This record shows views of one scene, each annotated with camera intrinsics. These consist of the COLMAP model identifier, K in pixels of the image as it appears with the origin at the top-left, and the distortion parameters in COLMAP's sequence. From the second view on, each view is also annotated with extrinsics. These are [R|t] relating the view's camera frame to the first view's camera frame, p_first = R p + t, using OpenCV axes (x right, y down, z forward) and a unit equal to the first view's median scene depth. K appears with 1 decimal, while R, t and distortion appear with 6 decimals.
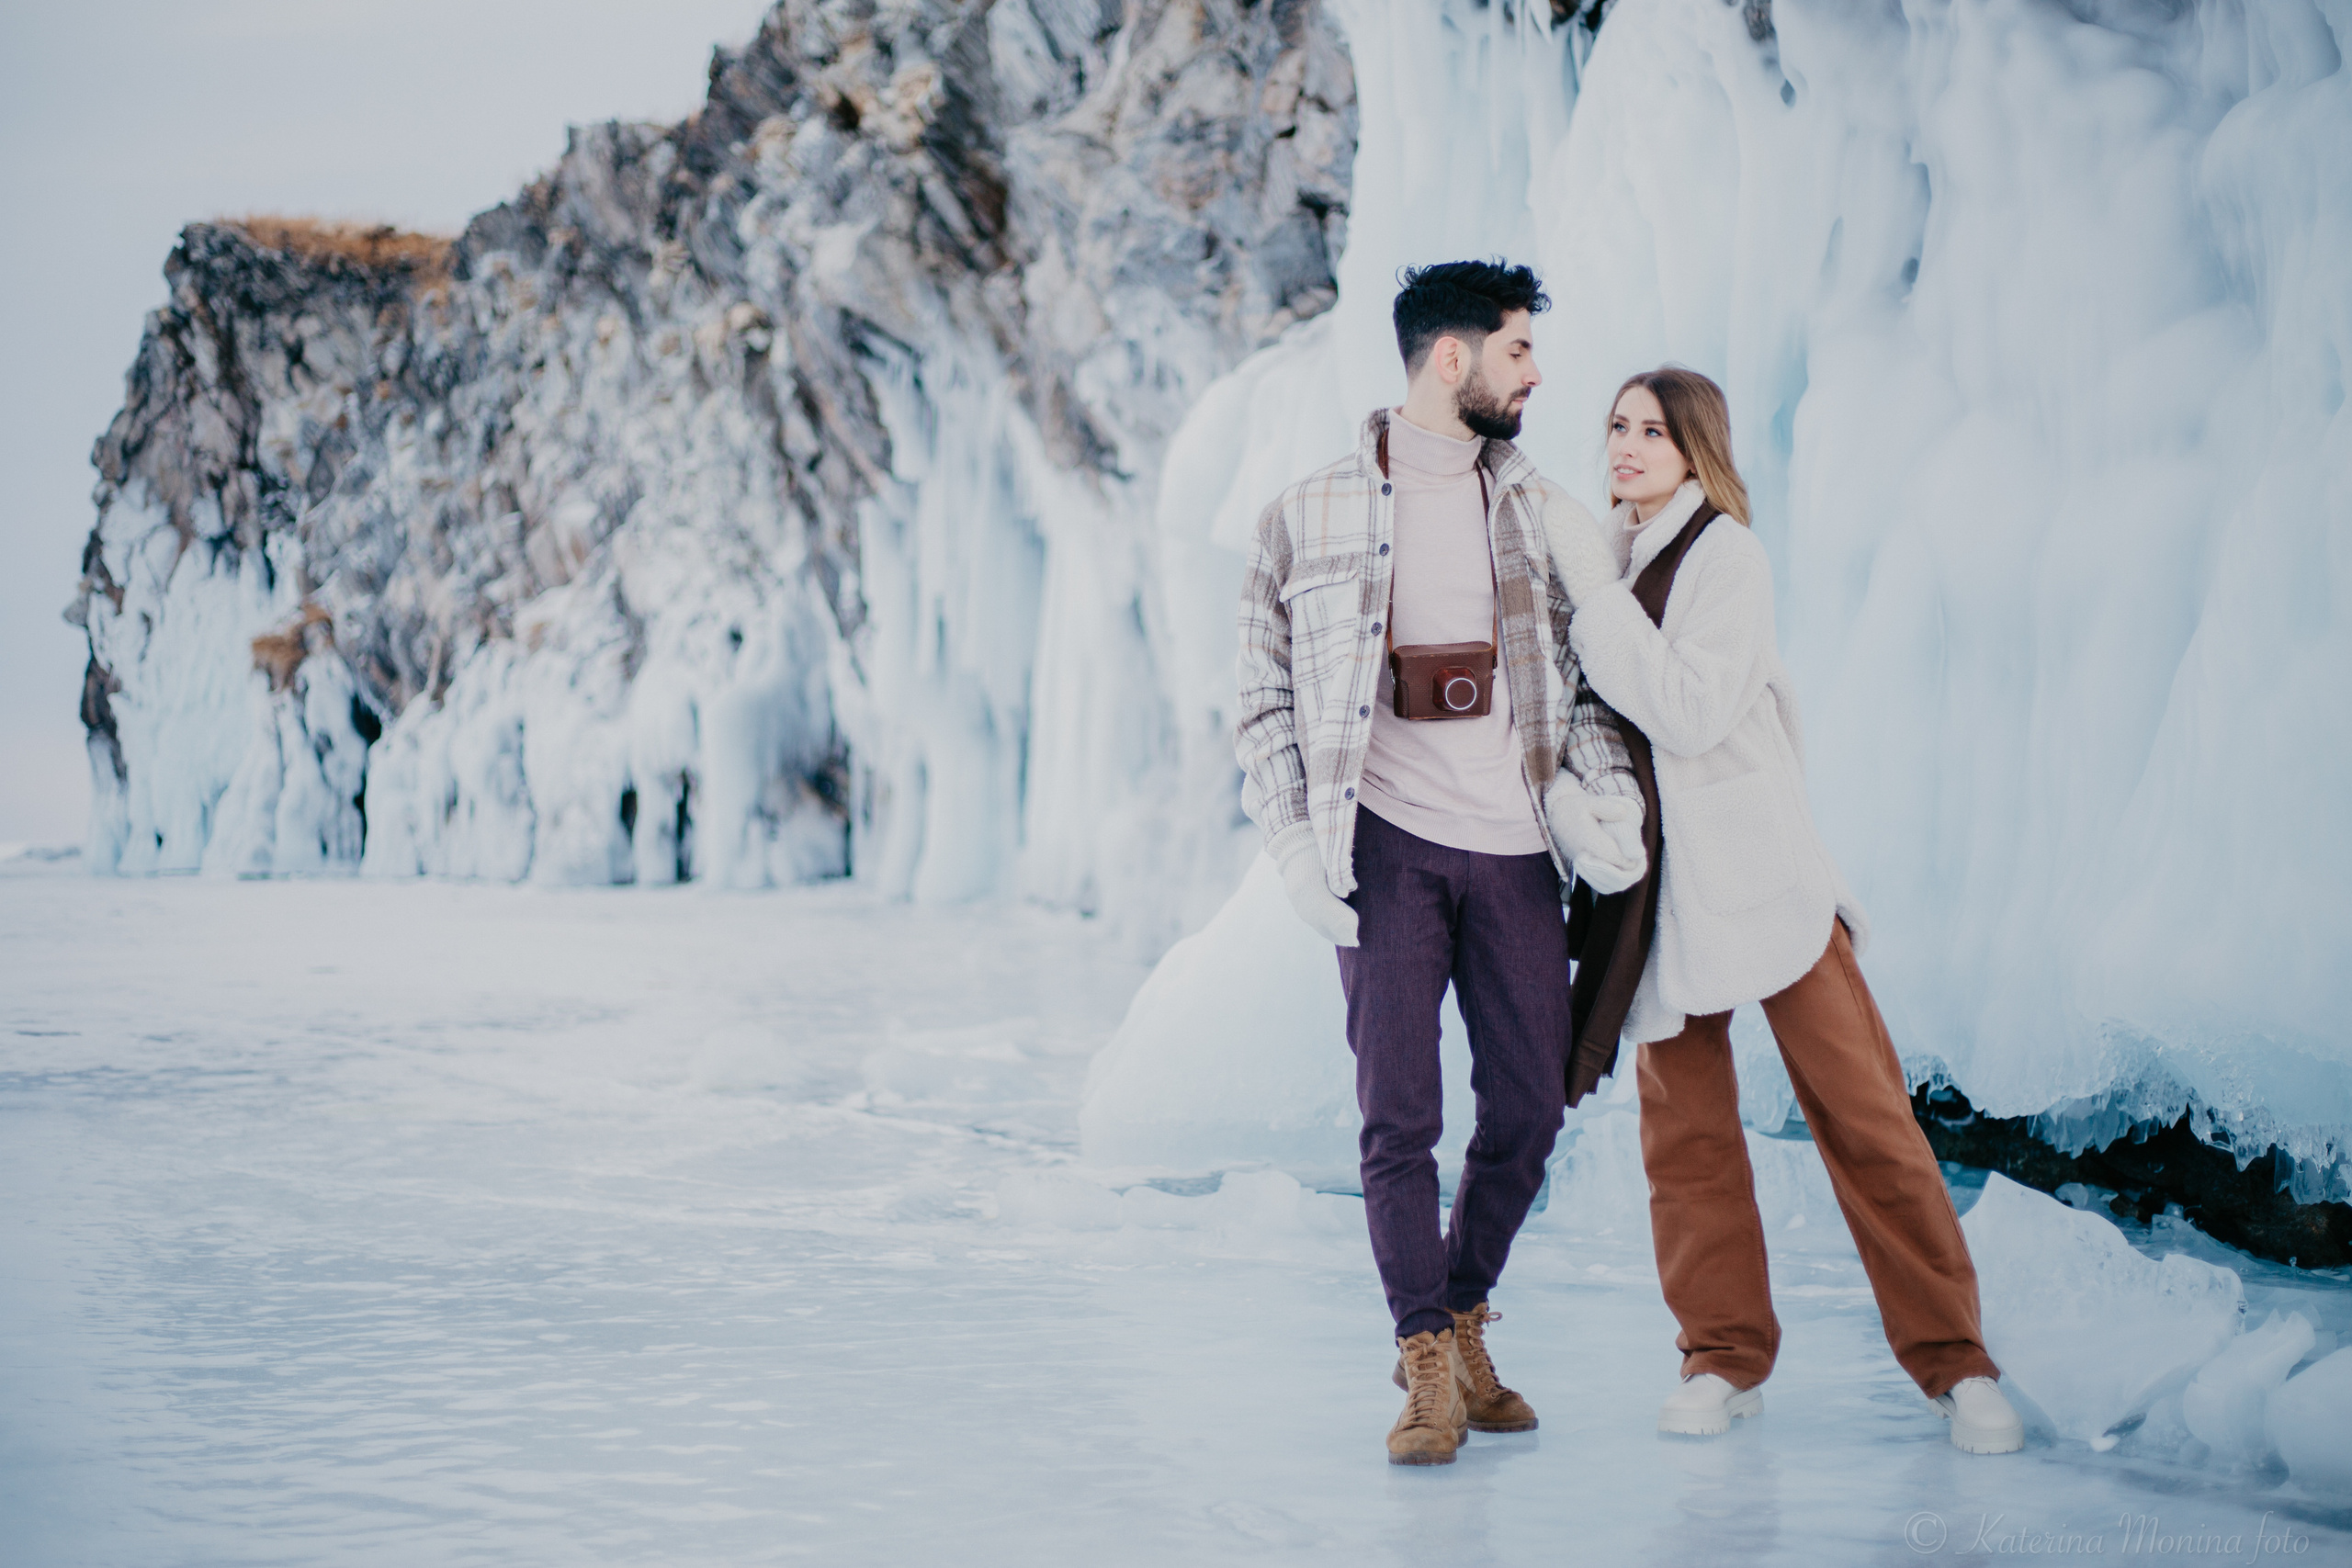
lens RADIAL K [[3377.9, 0, 1176.0], [0, 3377.9, 784.0], [0, 0, 1]] dist [-0.101734, -0.033296]
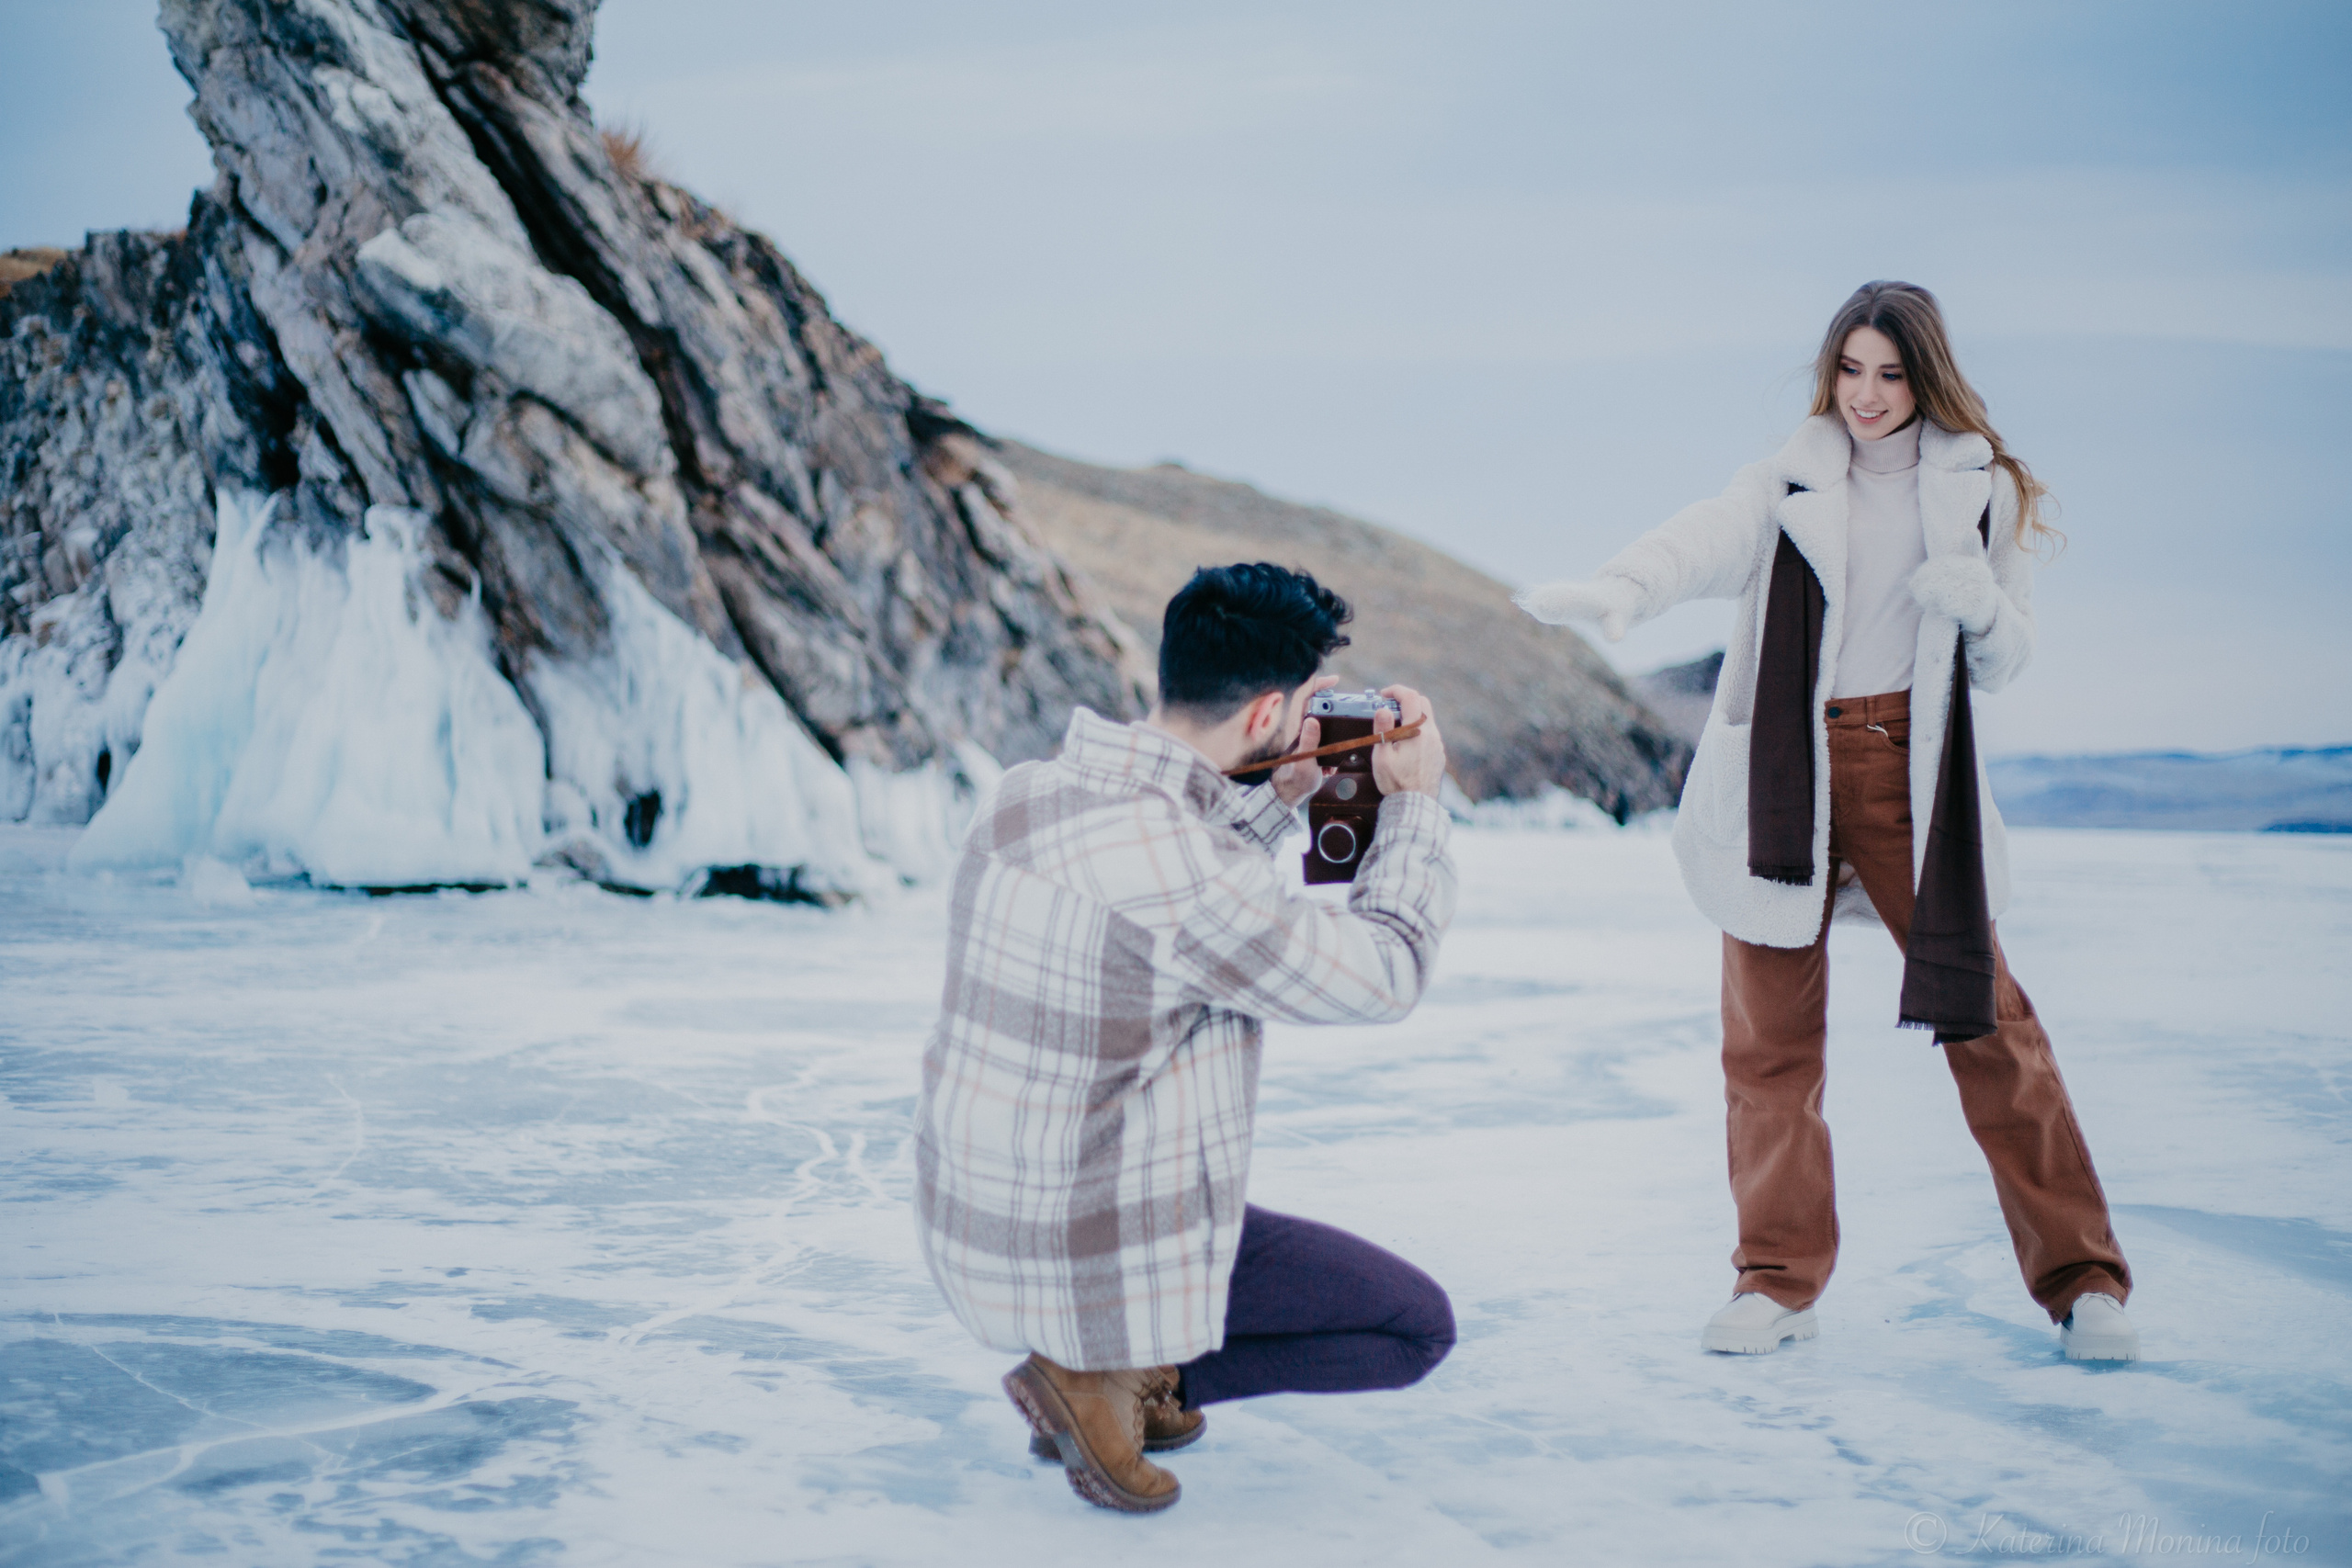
lens RADIAL K [[3377.9, 0, 1176.0], [0, 3377.9, 784.0], [0, 0, 1]] dist [-0.101734, -0.033296]
pose [[0.992246, 0.031538, 0.120223, 0.098645], [-0.032249, 0.999472, 0.003972, -0.005030], [-0.120034, -0.007819, 0.992739, -0.364496]]
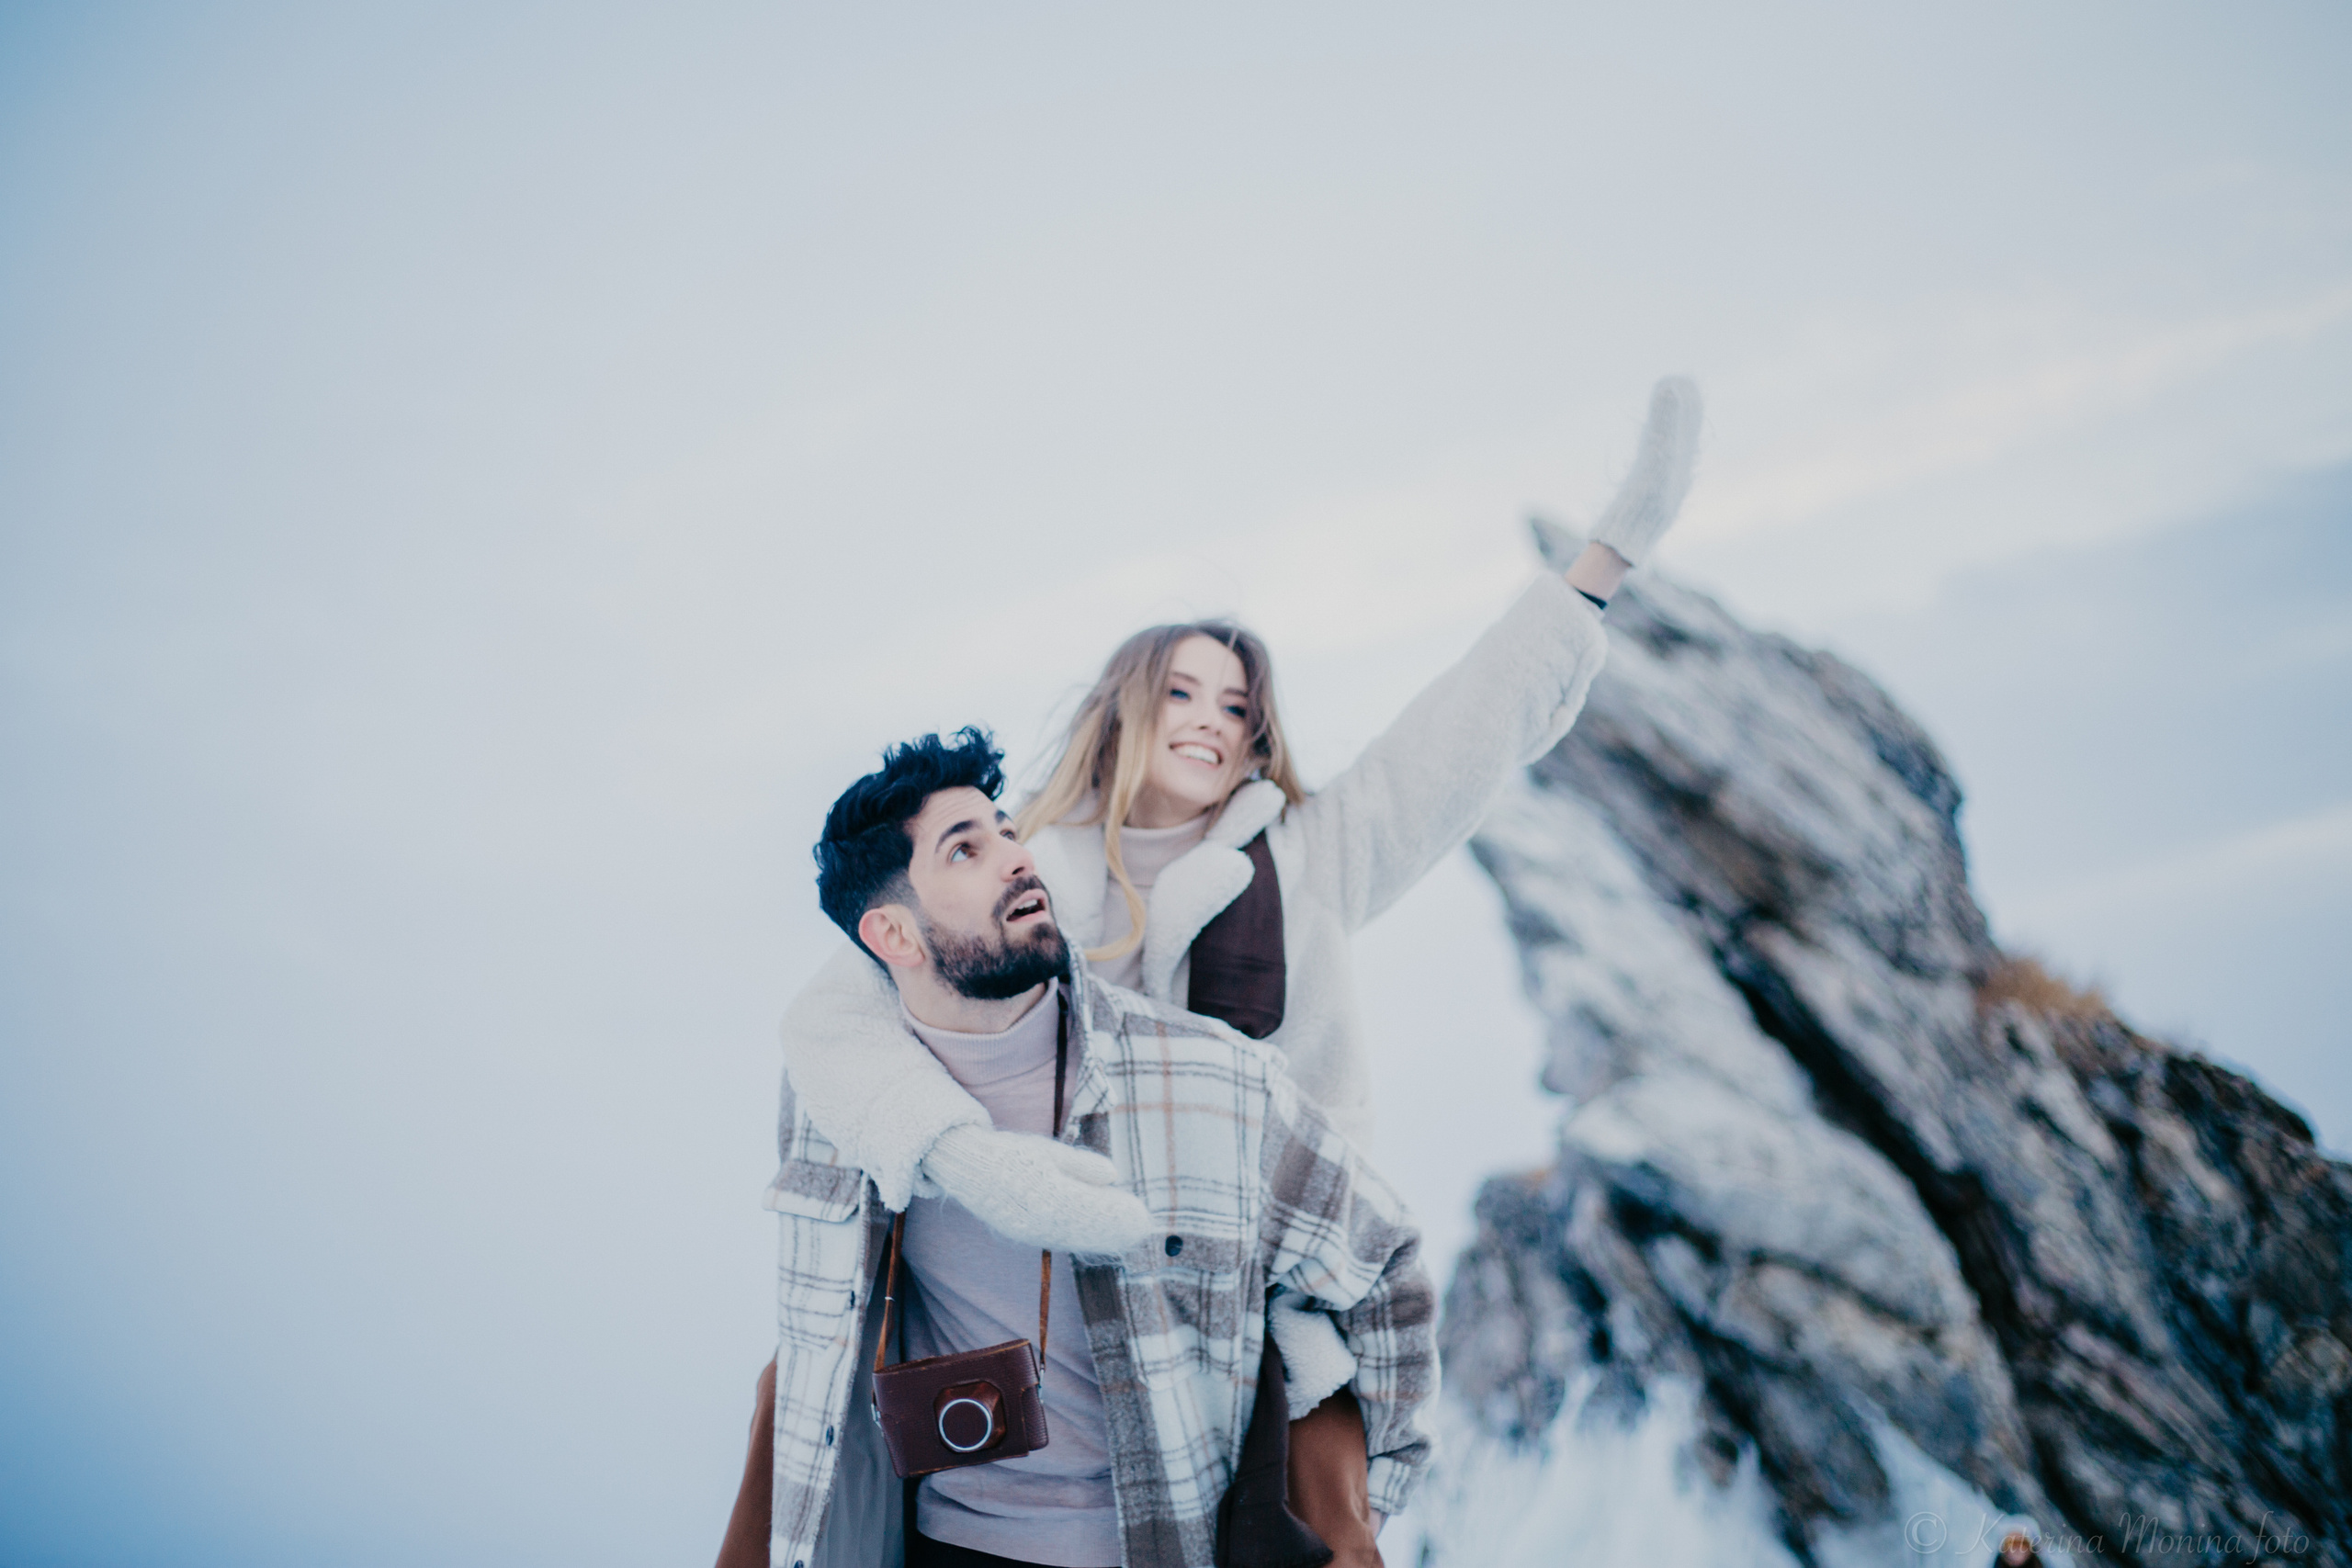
lens RADIAL K [[3391.9, 0, 1176.0], [0, 3391.9, 784.0], [0, 0, 1]] dist [-0.106132, -0.039437]
pose [[0.919958, -0.090186, -0.381501, 0.163769], [-0.003796, 0.971082, -0.238715, -0.006439], [0.391998, 0.221056, 0.893013, -0.347030]]
